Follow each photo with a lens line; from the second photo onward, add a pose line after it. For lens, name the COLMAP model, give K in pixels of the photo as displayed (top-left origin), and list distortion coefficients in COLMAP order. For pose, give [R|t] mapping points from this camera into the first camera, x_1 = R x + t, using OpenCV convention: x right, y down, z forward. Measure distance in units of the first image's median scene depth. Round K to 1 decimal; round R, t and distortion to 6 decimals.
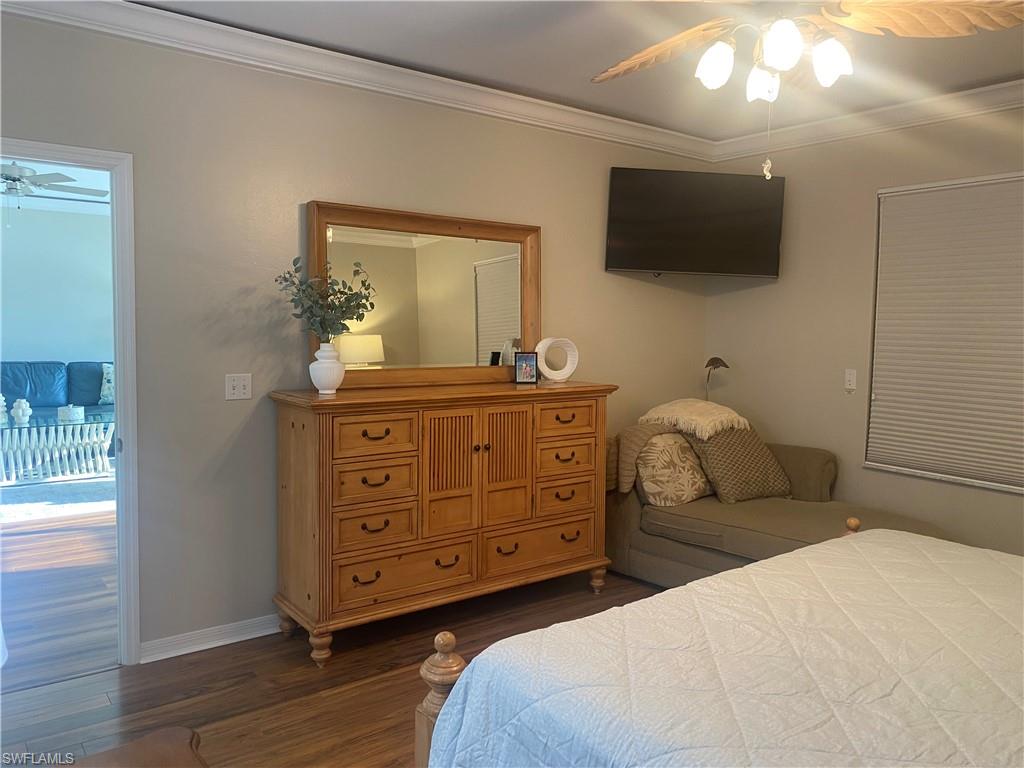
lens RADIAL K [[776.3, 0, 514.6], [0, 776.3, 374.2], [0, 0, 1]] dist [0.082220, -0.120298]
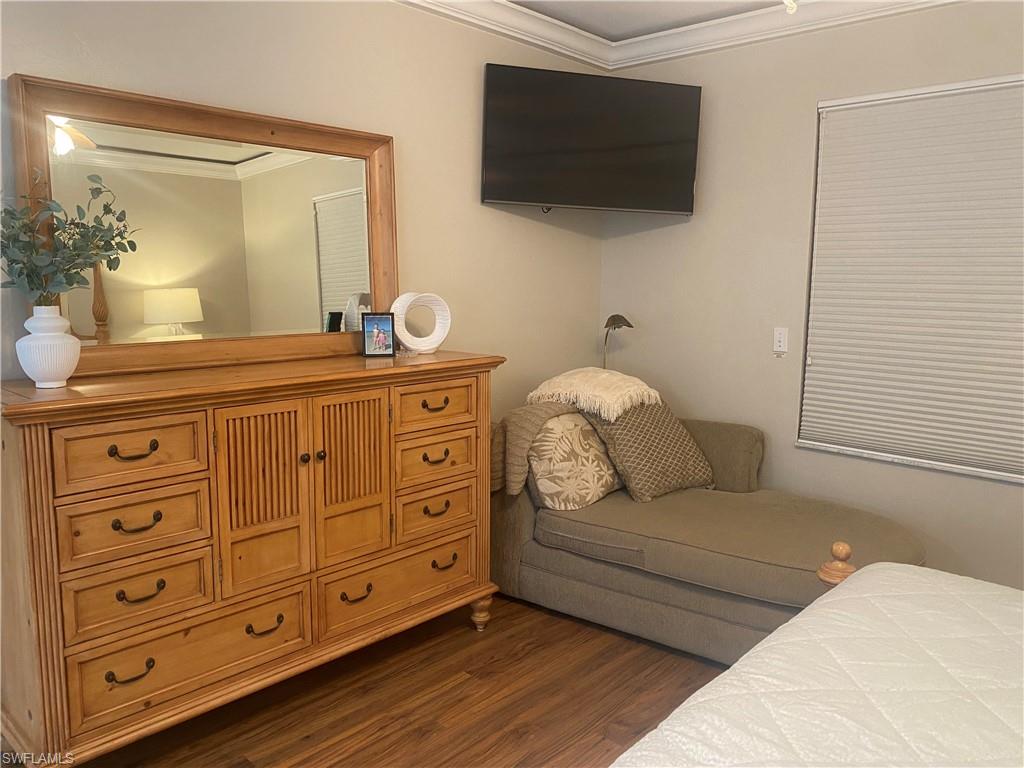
lens RADIAL K [[776.3, 0, 514.6], [0, 776.3, 374.2], [0, 0, 1]] dist [0.082220, -0.120298]
pose [[0.984355, -0.027426, 0.174047, 0.012762], [0.016384, 0.997779, 0.064564, -0.016574], [-0.175431, -0.060702, 0.982619, 0.268095]]
